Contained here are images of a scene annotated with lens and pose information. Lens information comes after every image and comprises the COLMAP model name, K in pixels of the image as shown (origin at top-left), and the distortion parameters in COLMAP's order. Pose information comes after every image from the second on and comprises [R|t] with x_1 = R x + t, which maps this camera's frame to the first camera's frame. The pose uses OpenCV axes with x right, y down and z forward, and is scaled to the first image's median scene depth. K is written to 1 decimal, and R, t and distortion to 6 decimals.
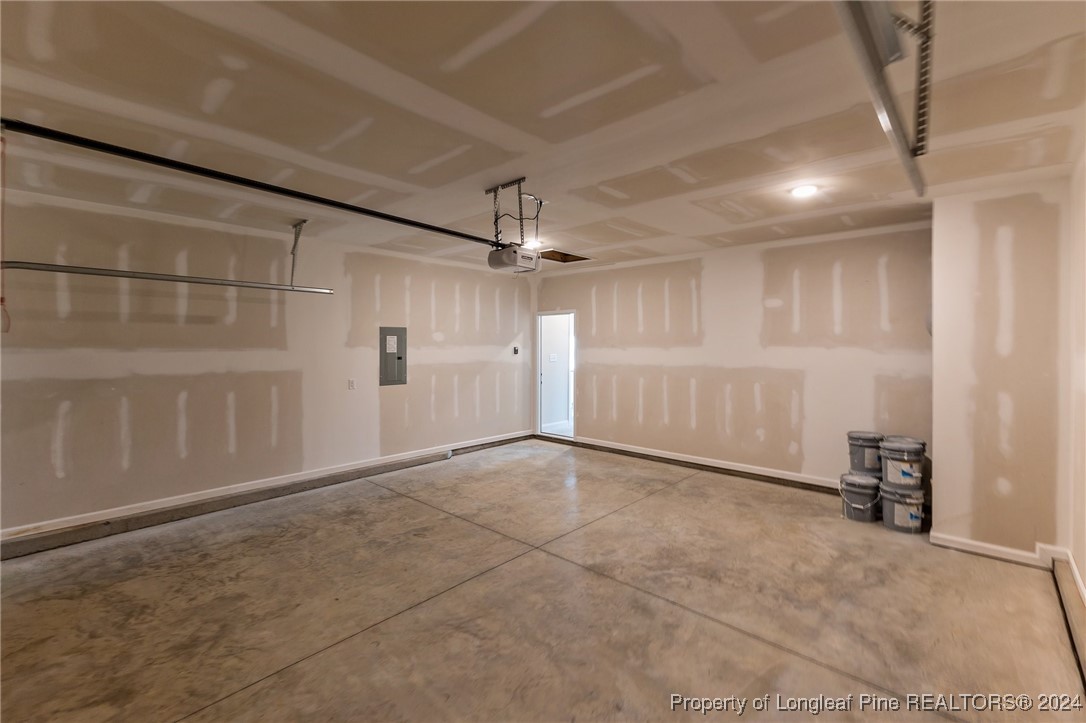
lens RADIAL K [[466.1, 0, 542.3], [0, 466.1, 358.3], [0, 0, 1]] dist [0.008475, -0.000556]
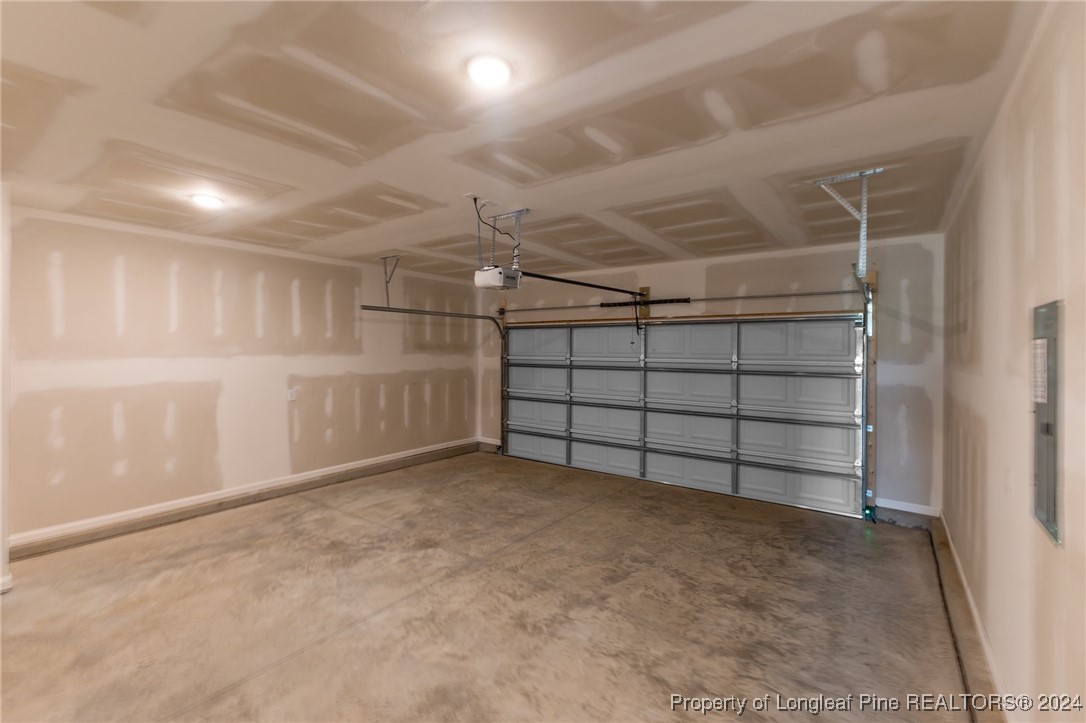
lens RADIAL K [[466.1, 0, 542.3], [0, 466.1, 358.3], [0, 0, 1]] dist [0.008475, -0.000556]
pose [[-0.992390, -0.003056, -0.123099, -0.024344], [-0.008935, 0.998844, 0.047238, -0.077273], [0.122813, 0.047978, -0.991269, 2.011837]]
